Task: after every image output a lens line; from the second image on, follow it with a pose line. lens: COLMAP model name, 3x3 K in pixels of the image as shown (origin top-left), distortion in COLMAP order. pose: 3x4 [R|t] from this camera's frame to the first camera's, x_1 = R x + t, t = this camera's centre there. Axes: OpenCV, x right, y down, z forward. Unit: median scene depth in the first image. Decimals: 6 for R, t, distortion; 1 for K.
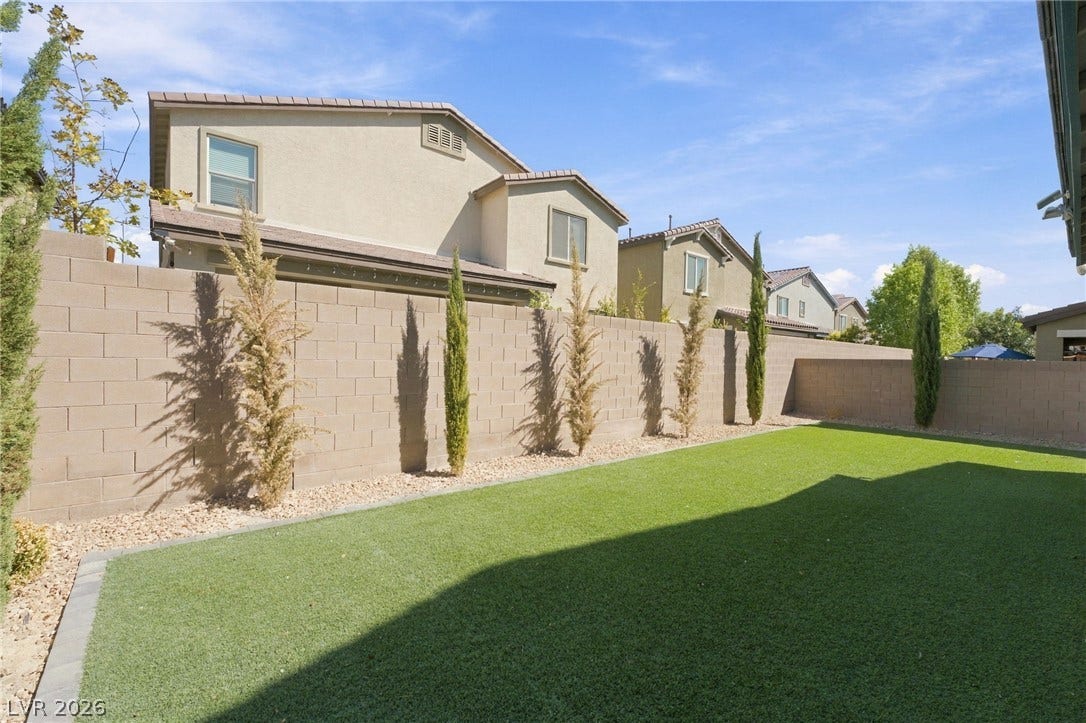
lens RADIAL K [[463.0, 0, 546.2], [0, 463.0, 370.2], [0, 0, 1]] dist [-0.000359, 0.000060]
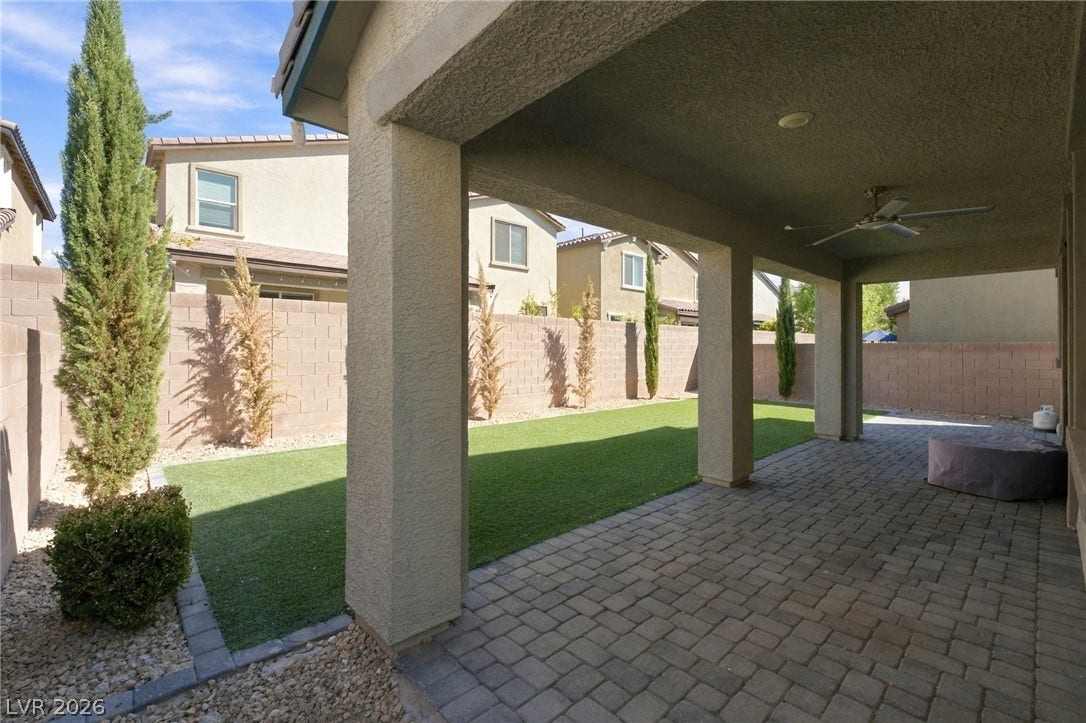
lens RADIAL K [[468.7, 0, 546.1], [0, 468.7, 353.3], [0, 0, 1]] dist [0.001685, 0.000292]
pose [[0.999219, -0.017055, 0.035655, 0.190750], [0.017638, 0.999715, -0.016090, 0.017767], [-0.035370, 0.016706, 0.999235, -0.363030]]
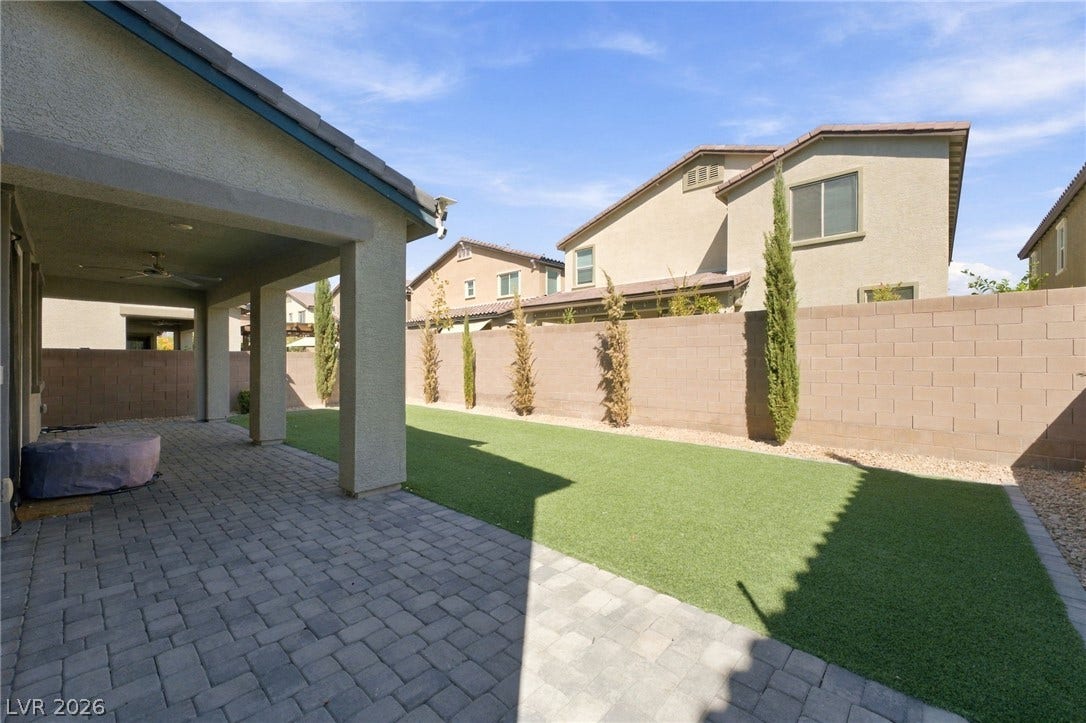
lens RADIAL K [[431.2, 0, 543.0], [0, 431.2, 361.5], [0, 0, 1]] dist [-0.000097, -0.000015]
pose [[0.126263, -0.019687, -0.991801, 1.543170], [-0.023302, 0.999468, -0.022806, 0.027964], [0.991723, 0.025990, 0.125738, 0.870753]]
